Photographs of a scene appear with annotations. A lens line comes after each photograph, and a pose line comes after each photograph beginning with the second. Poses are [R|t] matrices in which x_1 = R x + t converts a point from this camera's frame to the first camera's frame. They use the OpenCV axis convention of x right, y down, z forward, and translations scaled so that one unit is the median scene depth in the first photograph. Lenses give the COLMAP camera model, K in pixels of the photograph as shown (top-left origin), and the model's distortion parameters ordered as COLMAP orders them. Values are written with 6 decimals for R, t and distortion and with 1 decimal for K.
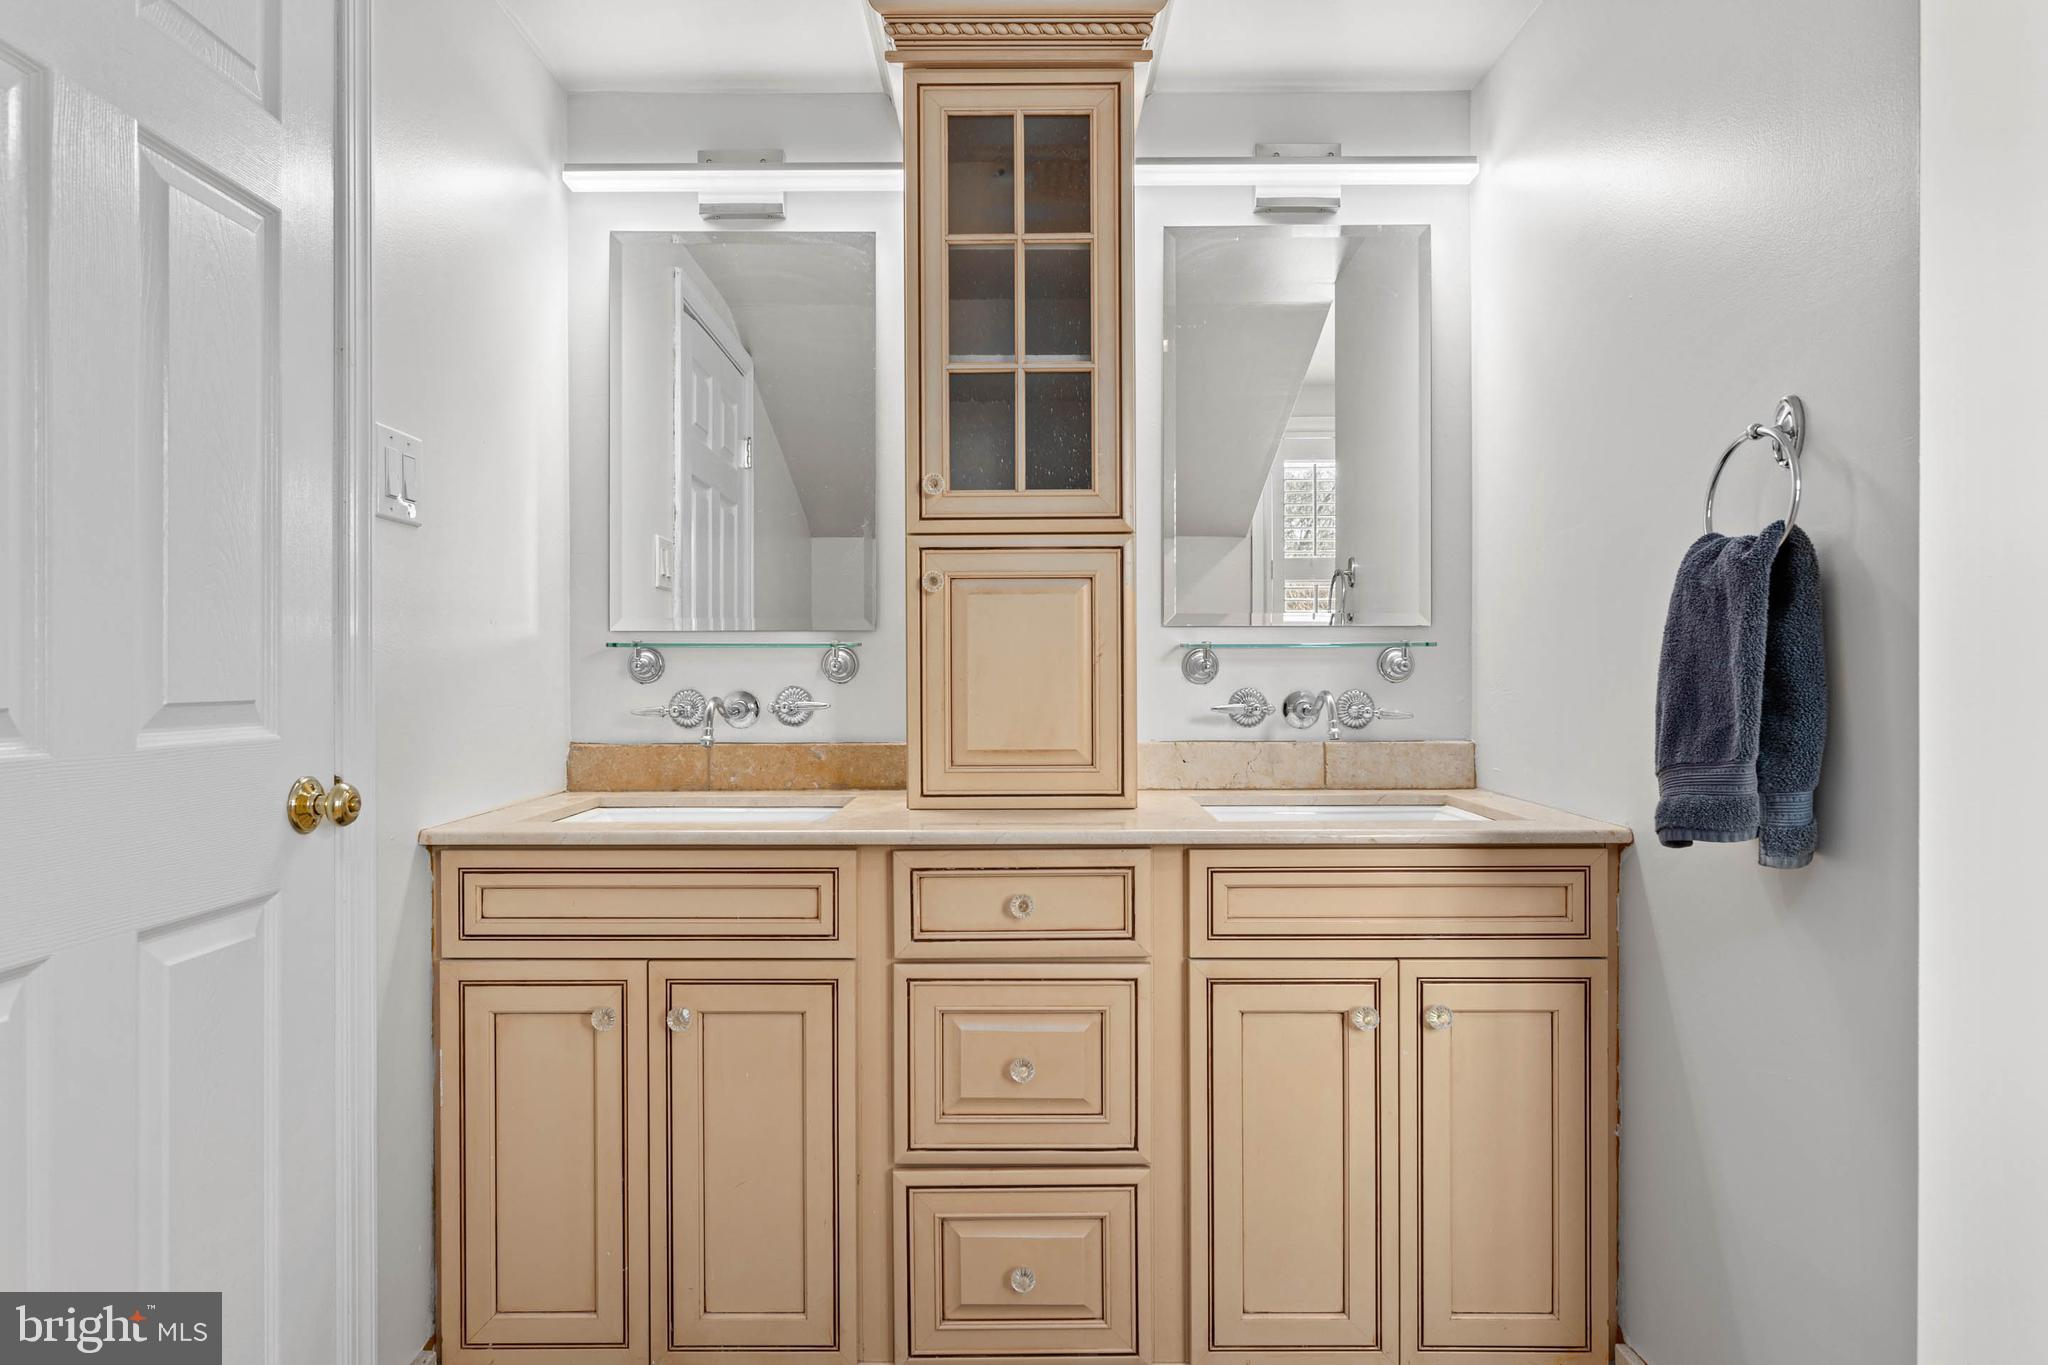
lens RADIAL K [[1183.9, 0, 1025.5], [0, 1183.9, 683.9], [0, 0, 1]] dist [-0.002205, -0.002014]
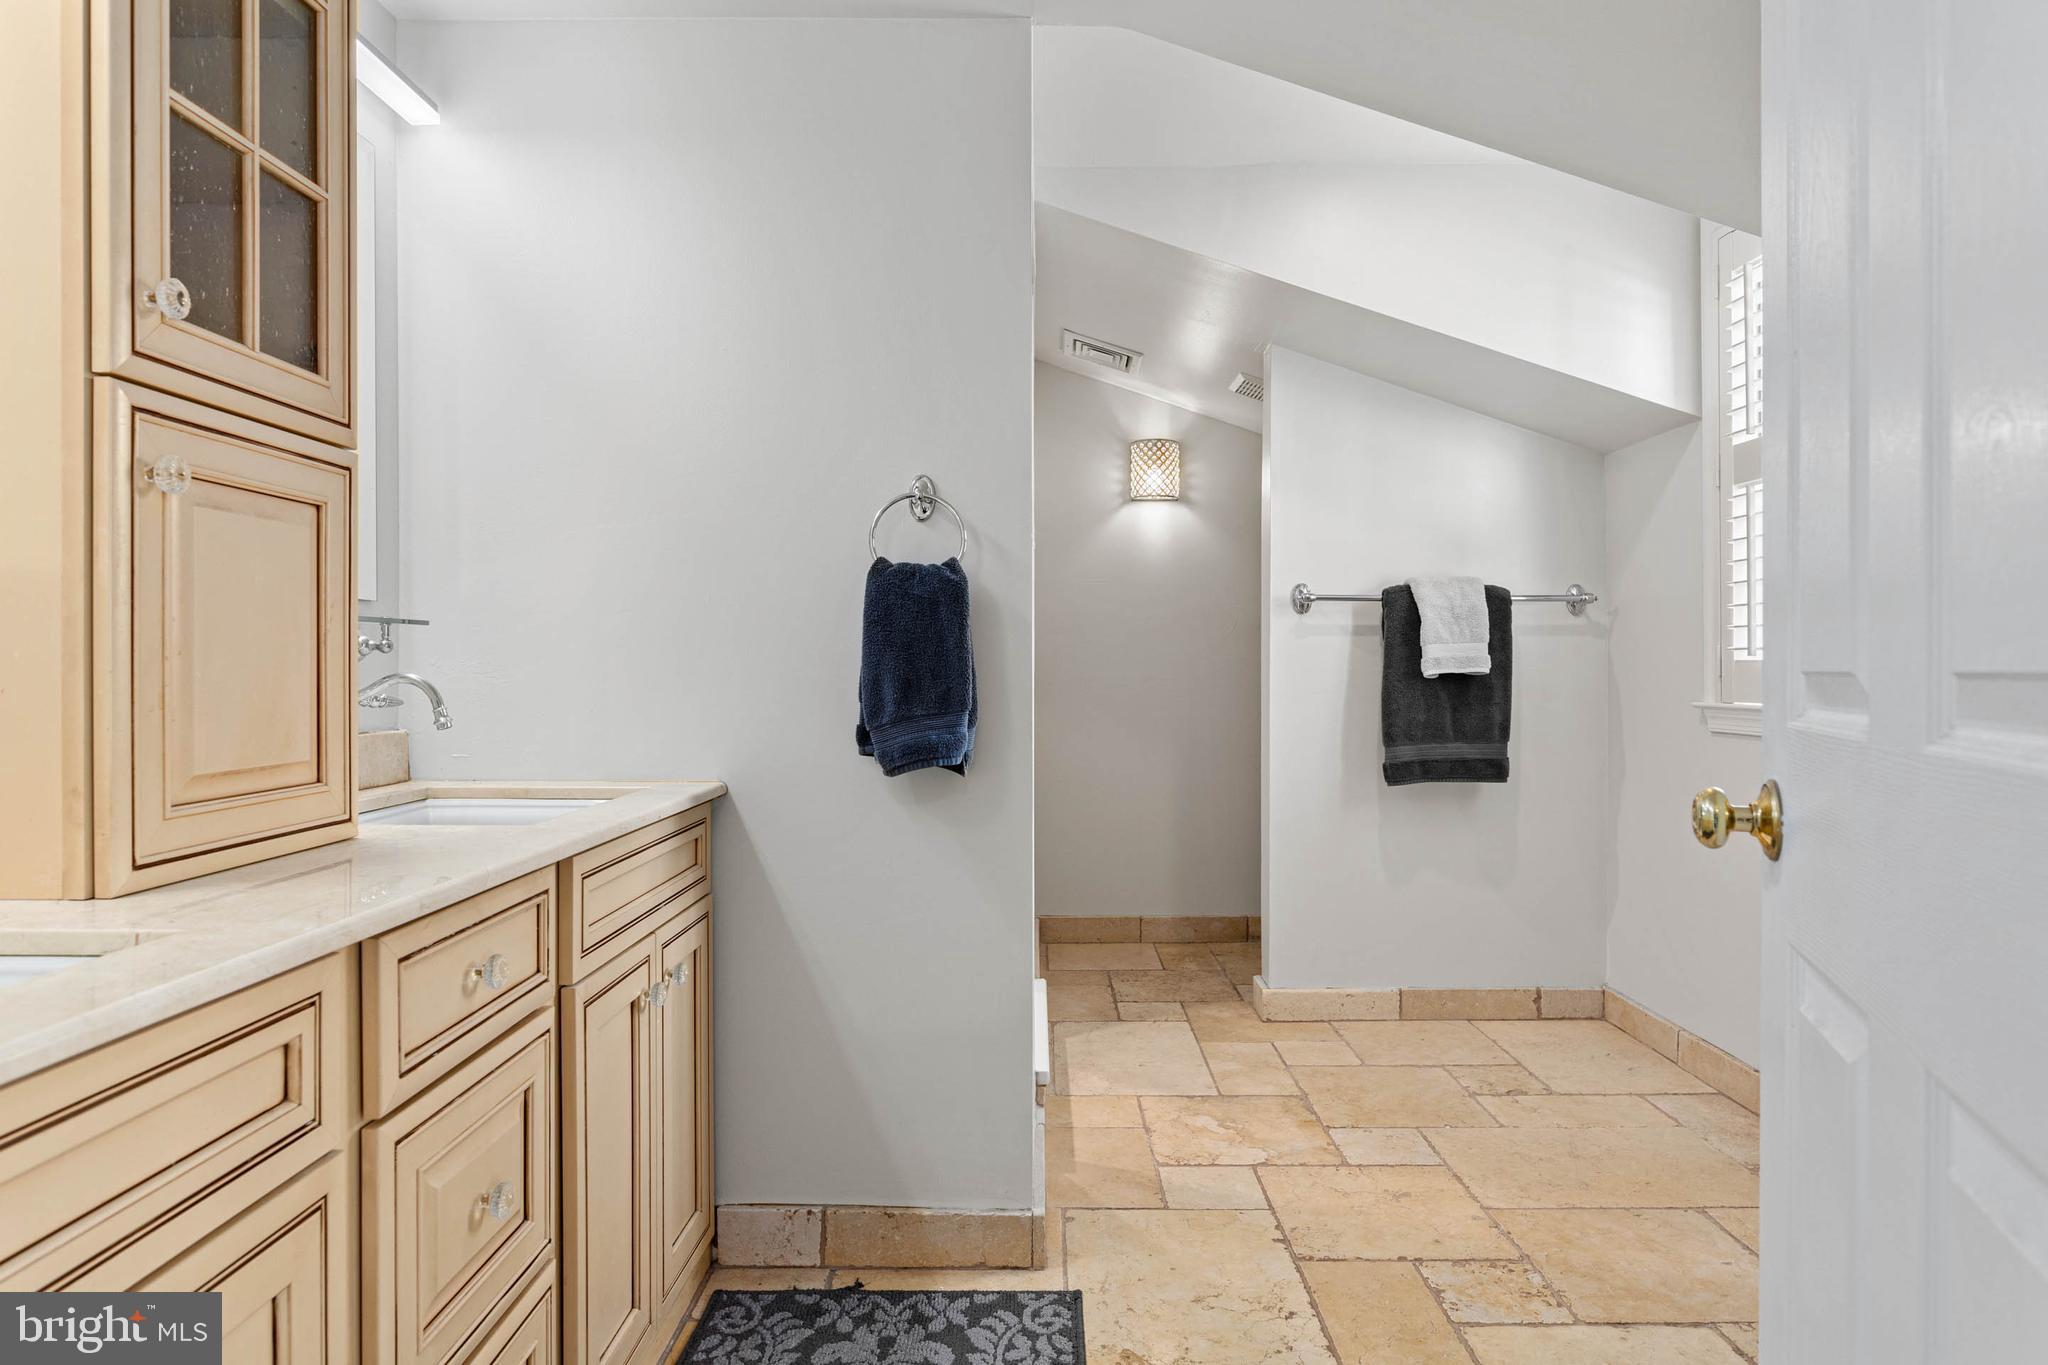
lens RADIAL K [[1183.9, 0, 1028.3], [0, 1183.9, 670.2], [0, 0, 1]] dist [-0.002205, -0.002014]
pose [[-0.007548, -0.004340, 0.999962, -0.628626], [0.008142, 0.999957, 0.004401, 0.005404], [-0.999938, 0.008175, -0.007512, 0.599677]]
